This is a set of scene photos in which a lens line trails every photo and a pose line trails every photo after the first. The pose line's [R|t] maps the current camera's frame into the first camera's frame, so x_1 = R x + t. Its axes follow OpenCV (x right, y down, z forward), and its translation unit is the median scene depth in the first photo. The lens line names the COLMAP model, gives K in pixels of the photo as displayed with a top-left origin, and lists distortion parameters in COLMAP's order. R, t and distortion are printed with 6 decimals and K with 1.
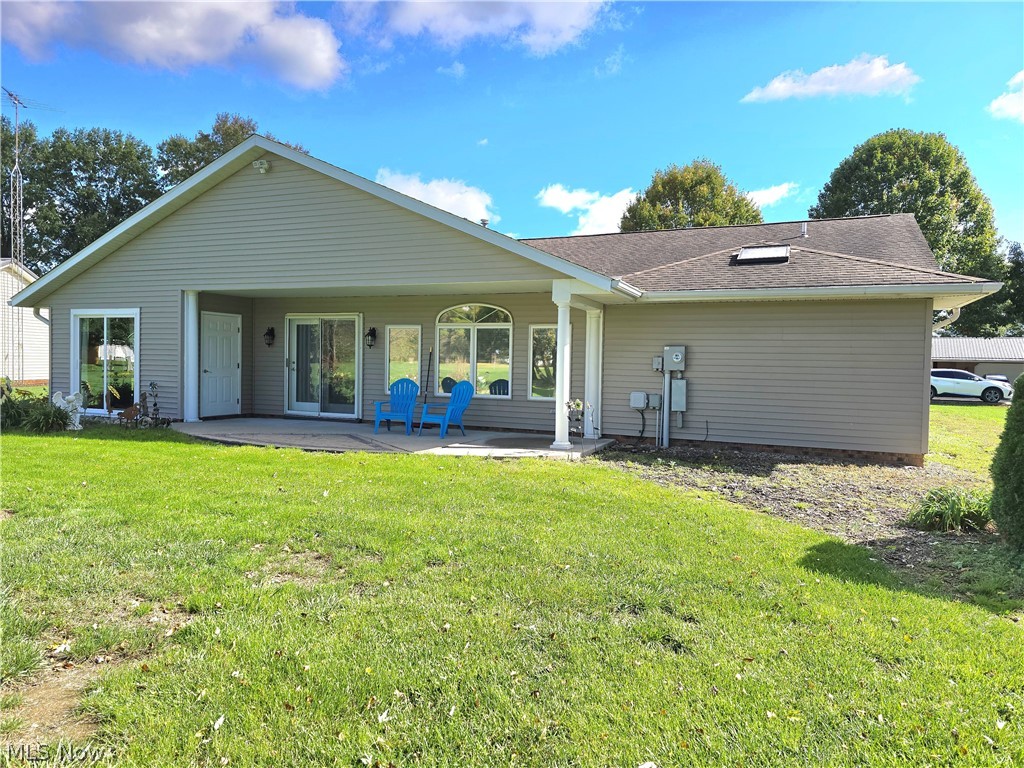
lens RADIAL K [[685.9, 0, 512.0], [0, 685.9, 384.0], [0, 0, 1]] dist [0.077709, -0.073497]
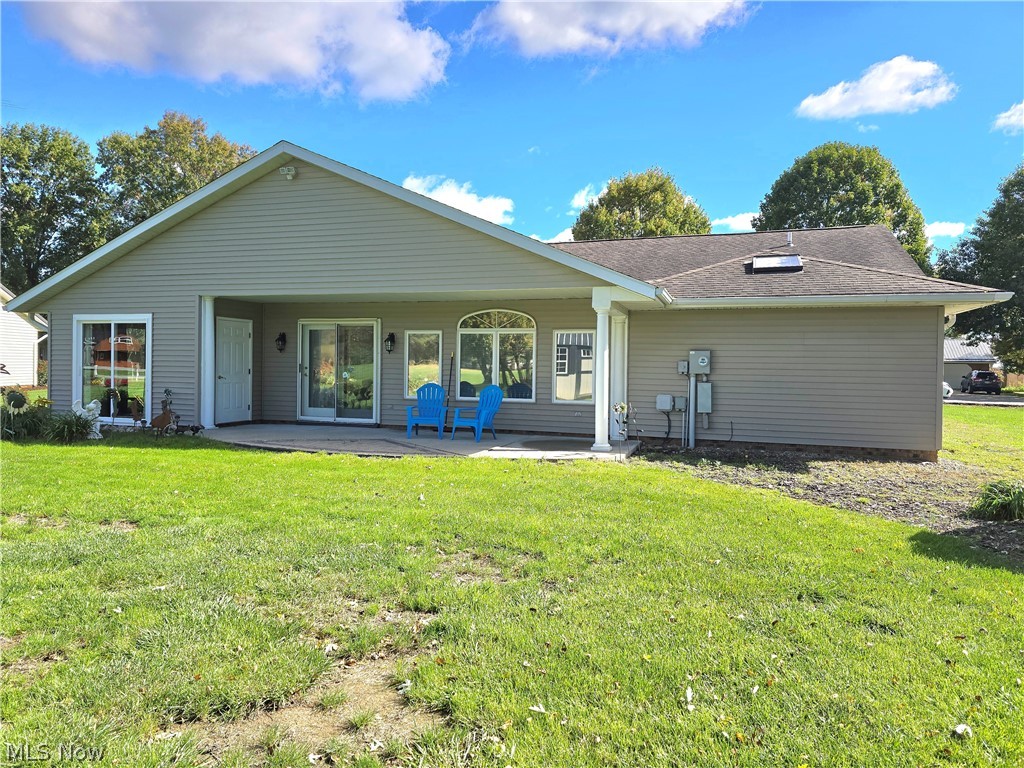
lens RADIAL K [[685.3, 0, 511.7], [0, 685.3, 376.3], [0, 0, 1]] dist [0.073805, -0.068568]
pose [[0.996751, -0.006673, 0.080273, -0.118506], [0.007848, 0.999866, -0.014335, -0.002885], [-0.080167, 0.014919, 0.996670, -0.016271]]
